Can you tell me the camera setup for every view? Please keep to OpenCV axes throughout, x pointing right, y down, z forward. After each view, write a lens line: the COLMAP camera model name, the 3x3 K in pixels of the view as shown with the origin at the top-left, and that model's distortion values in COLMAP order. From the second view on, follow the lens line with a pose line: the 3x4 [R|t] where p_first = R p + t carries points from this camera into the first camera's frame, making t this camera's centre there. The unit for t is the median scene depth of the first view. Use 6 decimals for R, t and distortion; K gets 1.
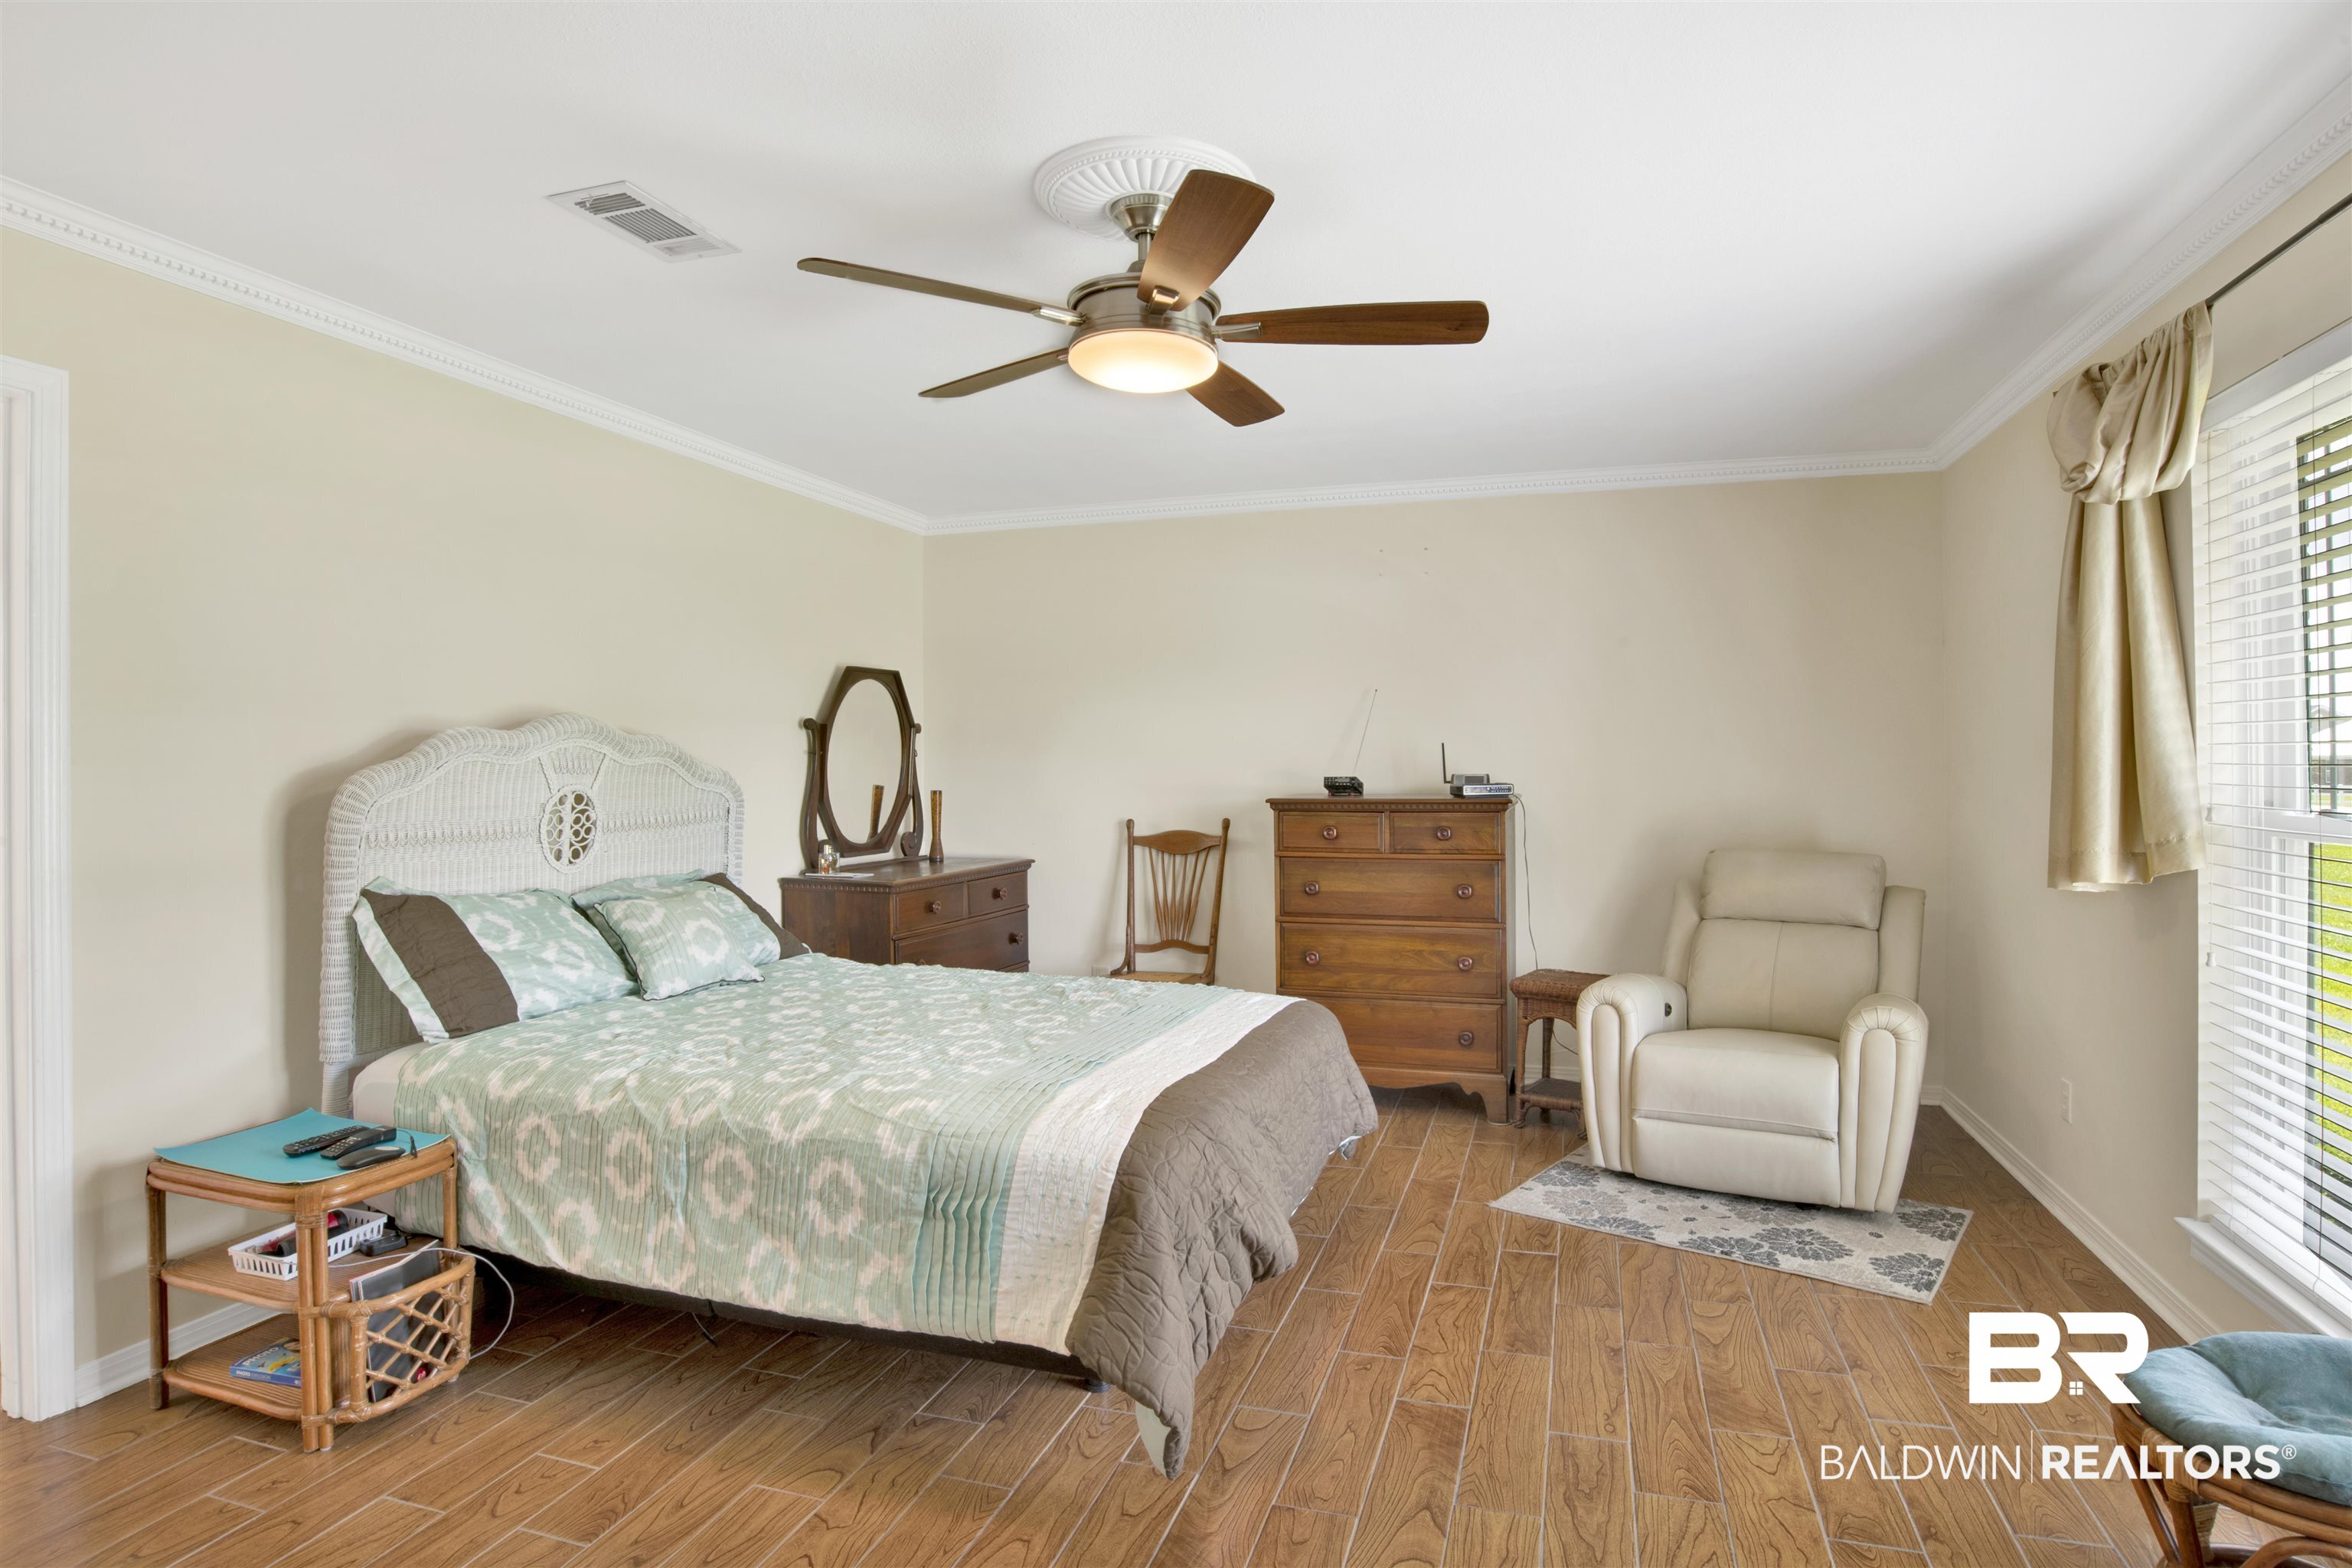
lens RADIAL K [[1230.1, 0, 1191.9], [0, 1230.1, 764.4], [0, 0, 1]] dist [-0.065336, 0.017878]
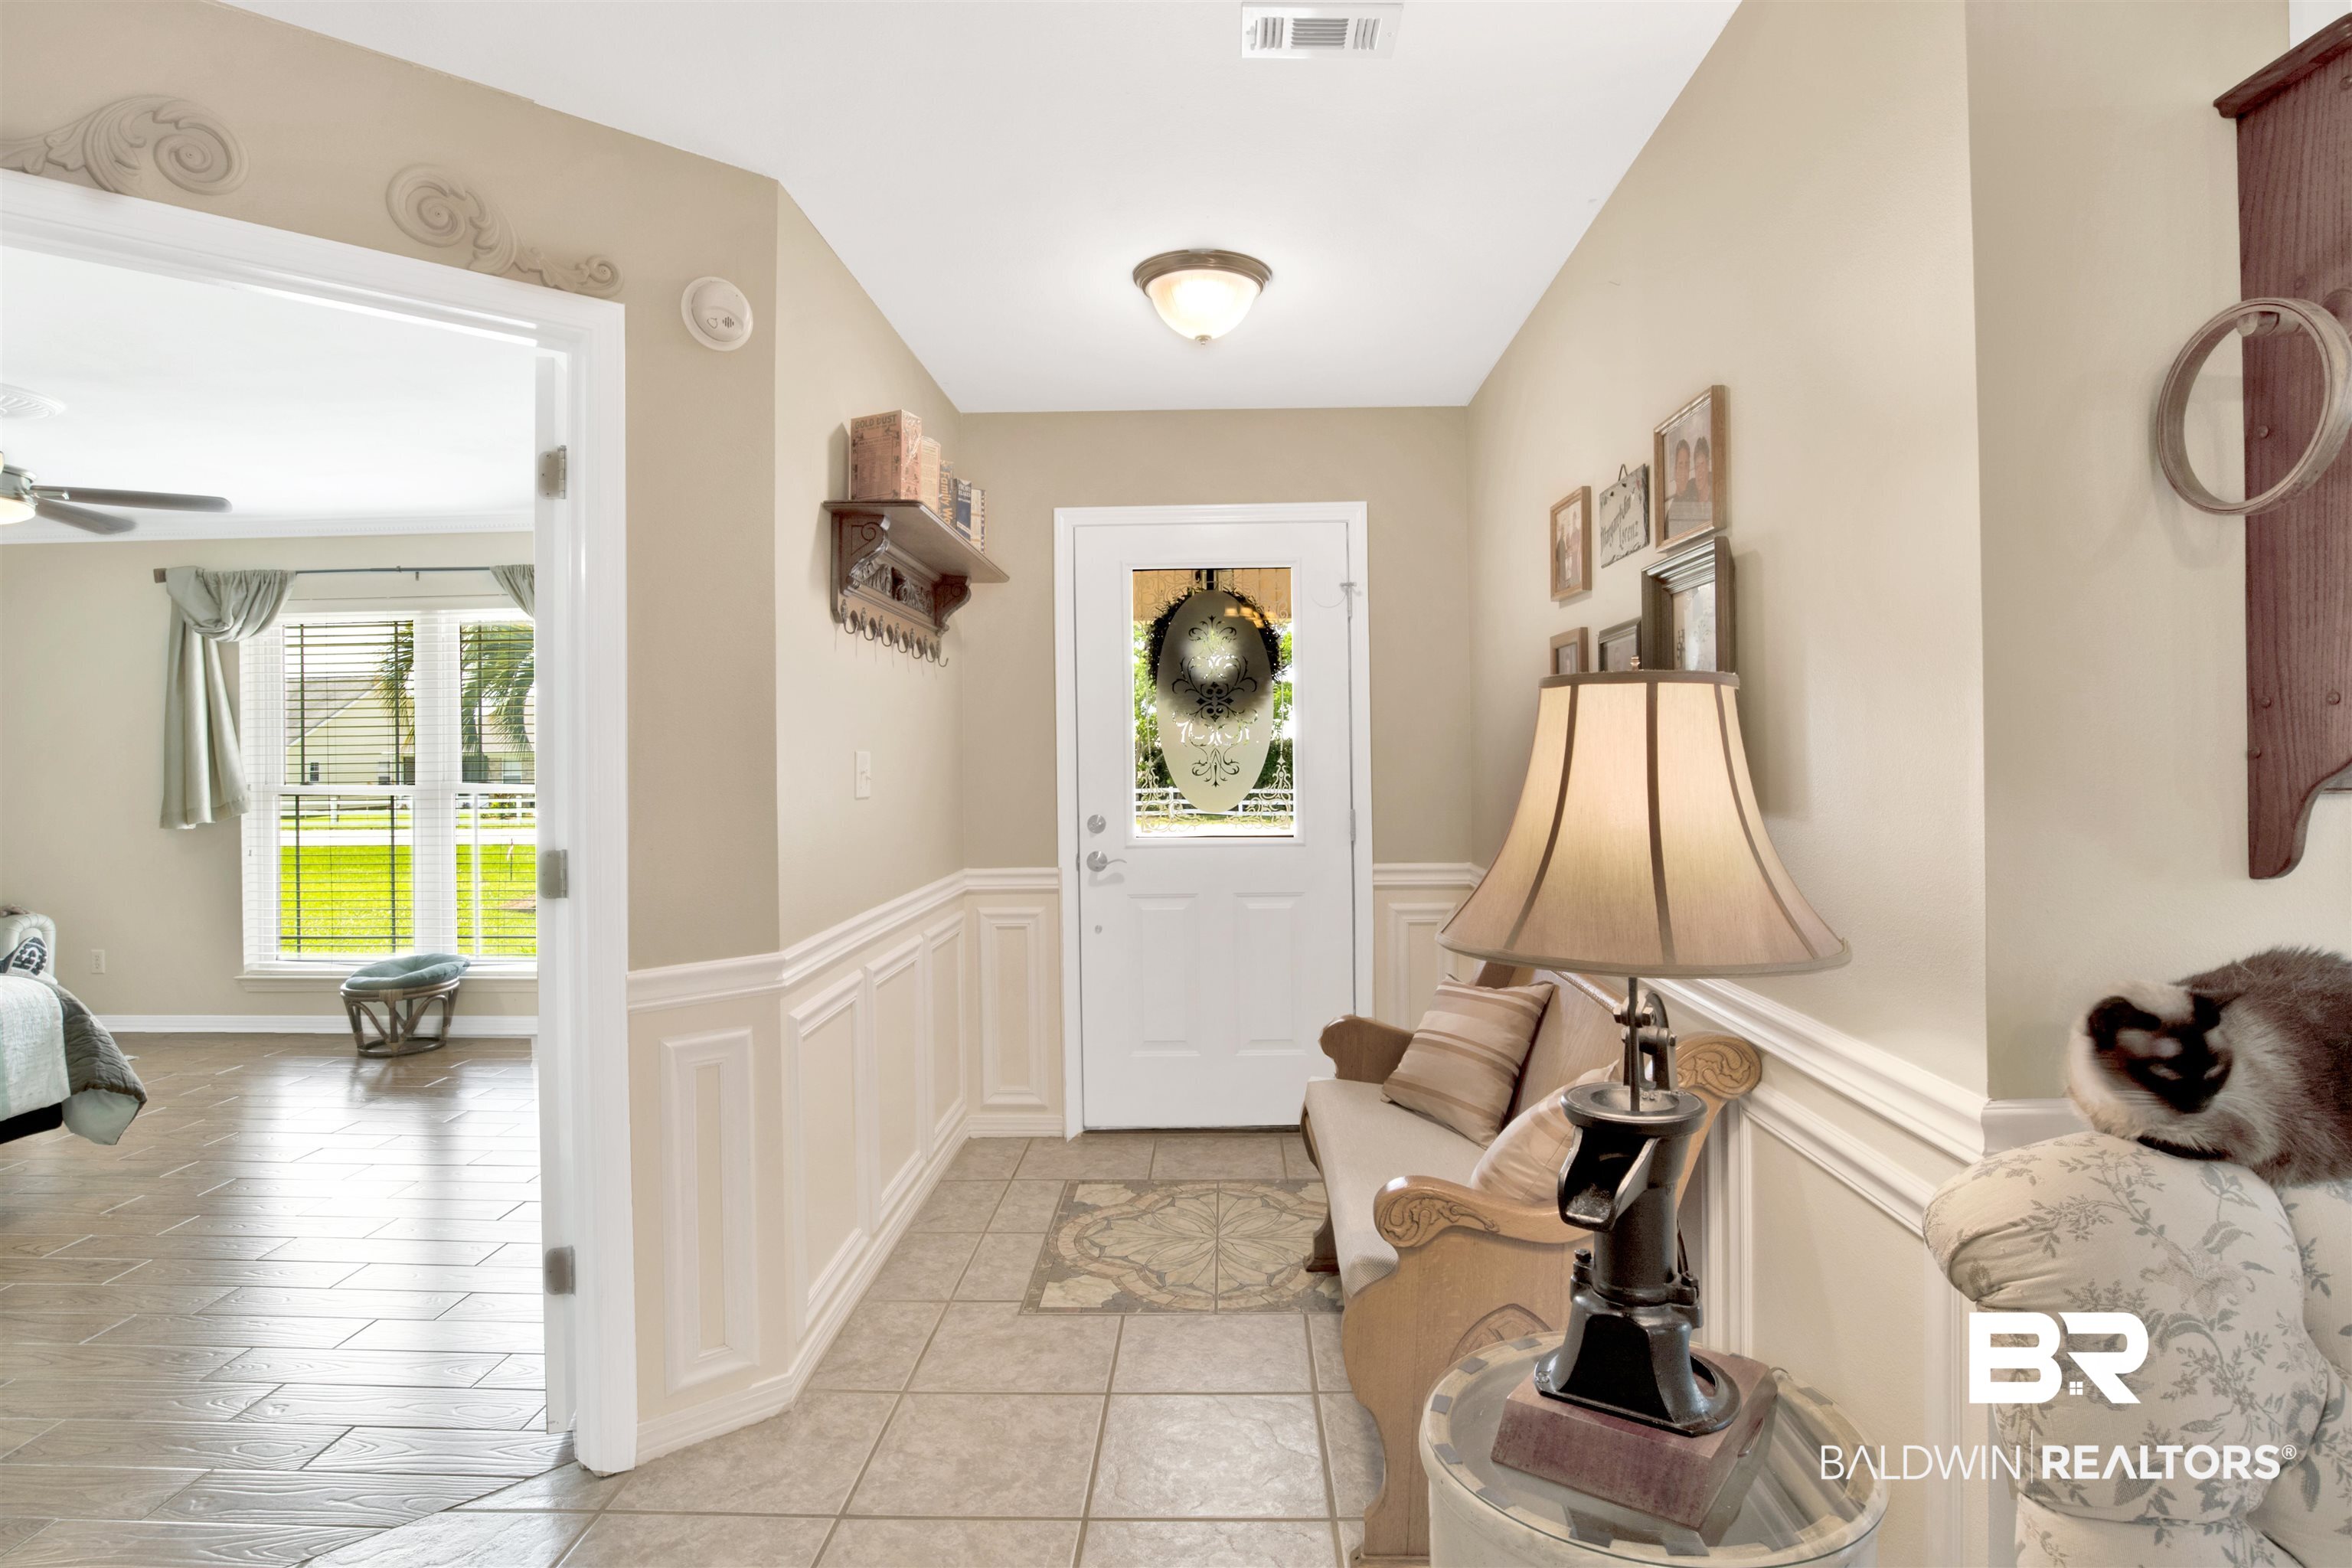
lens RADIAL K [[1230.1, 0, 1194.9], [0, 1230.1, 739.4], [0, 0, 1]] dist [-0.065336, 0.017878]
pose [[-0.276641, 0.019382, 0.960778, -1.830814], [0.012785, 0.999782, -0.016488, 0.011840], [-0.960888, 0.007722, -0.276829, -0.089726]]
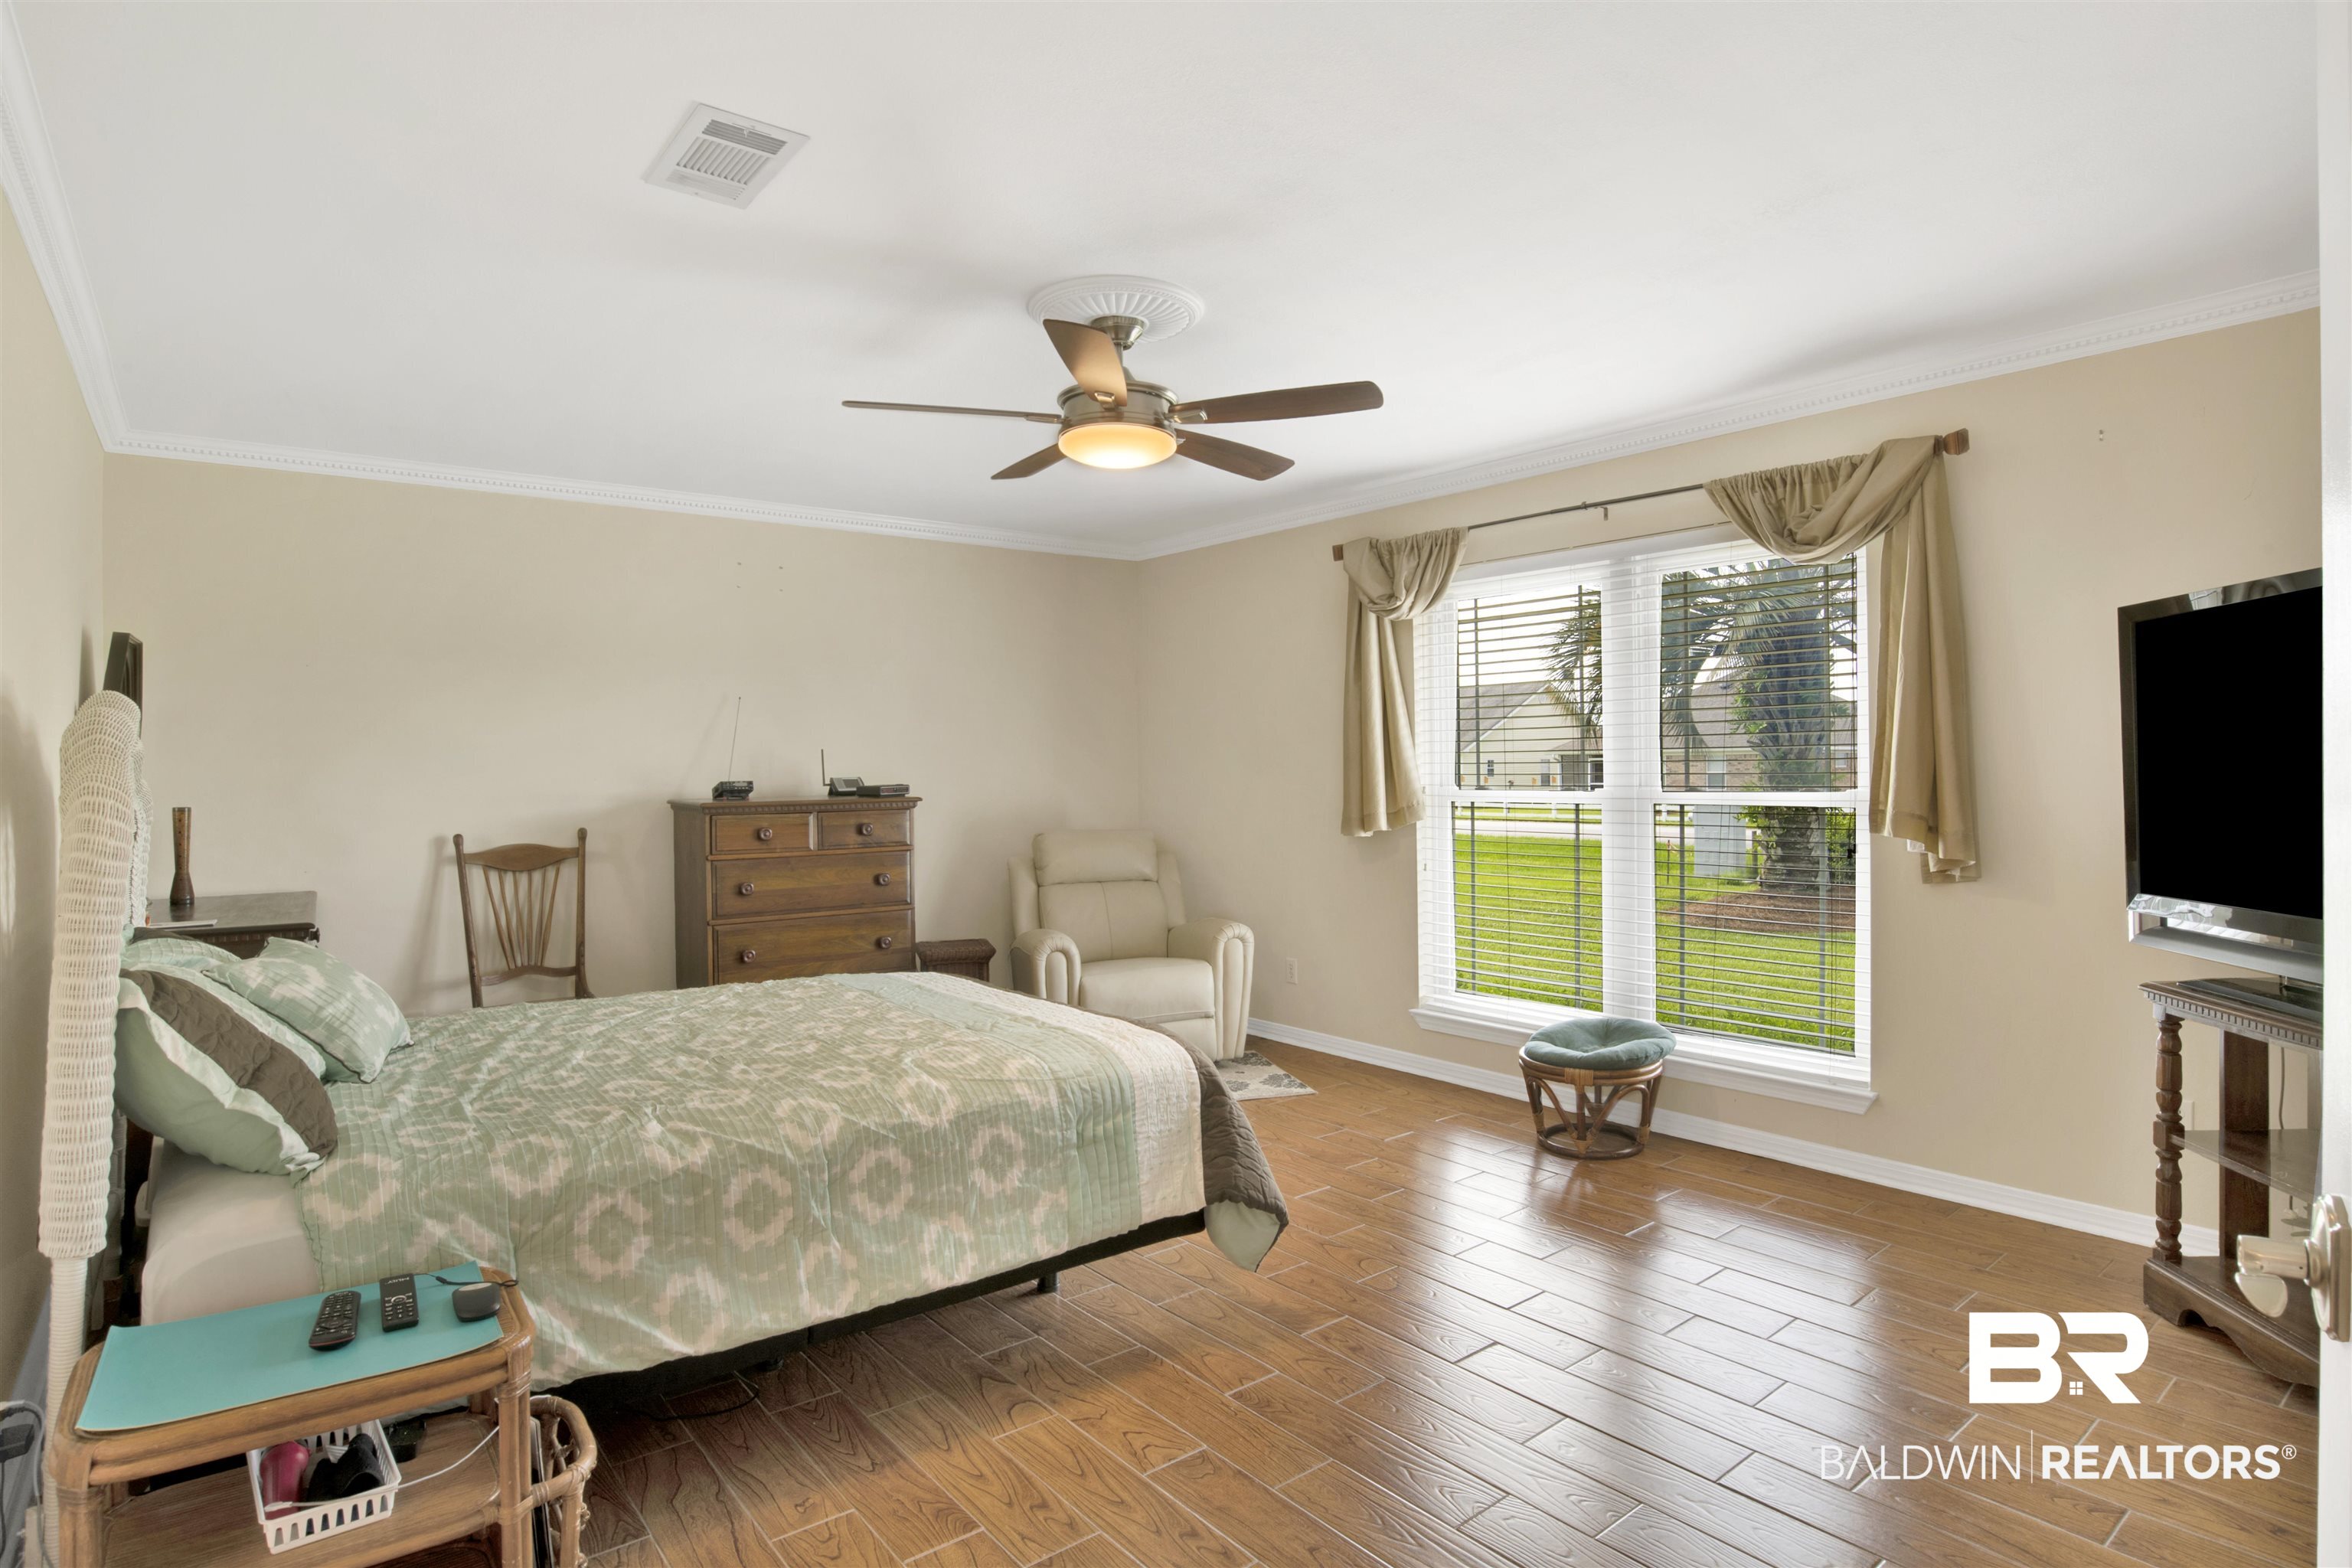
lens RADIAL K [[1230.1, 0, 1186.9], [0, 1230.1, 769.7], [0, 0, 1]] dist [-0.065336, 0.017878]
pose [[0.563035, -0.003897, 0.826424, -1.007421], [0.007258, 0.999974, -0.000229, 0.006822], [-0.826401, 0.006127, 0.563049, 0.216892]]
